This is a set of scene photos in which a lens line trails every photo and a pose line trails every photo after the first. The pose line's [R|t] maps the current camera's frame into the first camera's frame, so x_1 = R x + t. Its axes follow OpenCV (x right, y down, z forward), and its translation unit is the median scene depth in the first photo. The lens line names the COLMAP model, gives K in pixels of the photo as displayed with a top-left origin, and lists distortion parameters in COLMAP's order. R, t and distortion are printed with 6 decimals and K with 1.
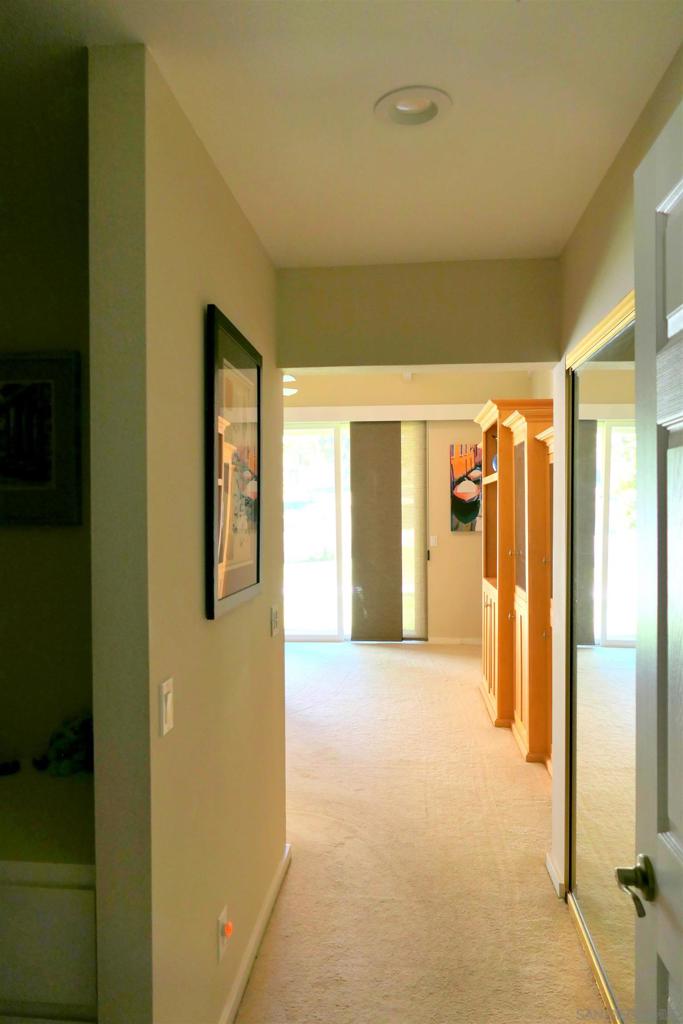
lens RADIAL K [[726.5, 0, 341.5], [0, 726.5, 512.0], [0, 0, 1]] dist [-0.017956, -0.000196]
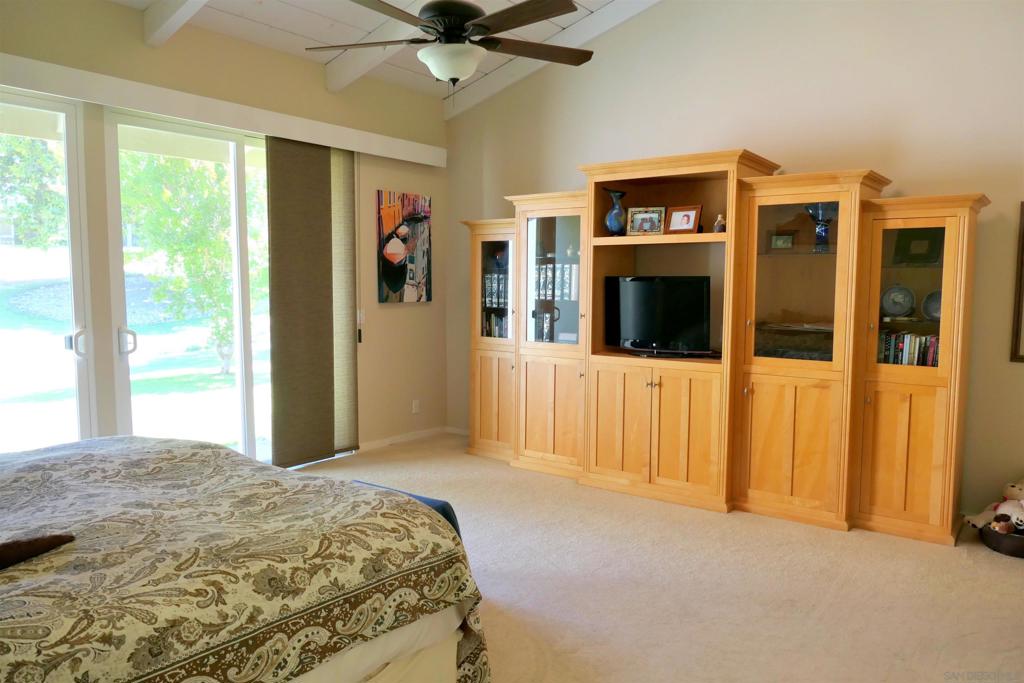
lens RADIAL K [[726.5, 0, 512.0], [0, 726.5, 341.5], [0, 0, 1]] dist [-0.017956, -0.000196]
pose [[0.517871, -0.063174, 0.853123, -0.438574], [-0.008332, 0.996850, 0.078875, 0.005281], [-0.855418, -0.047955, 0.515713, 0.480569]]
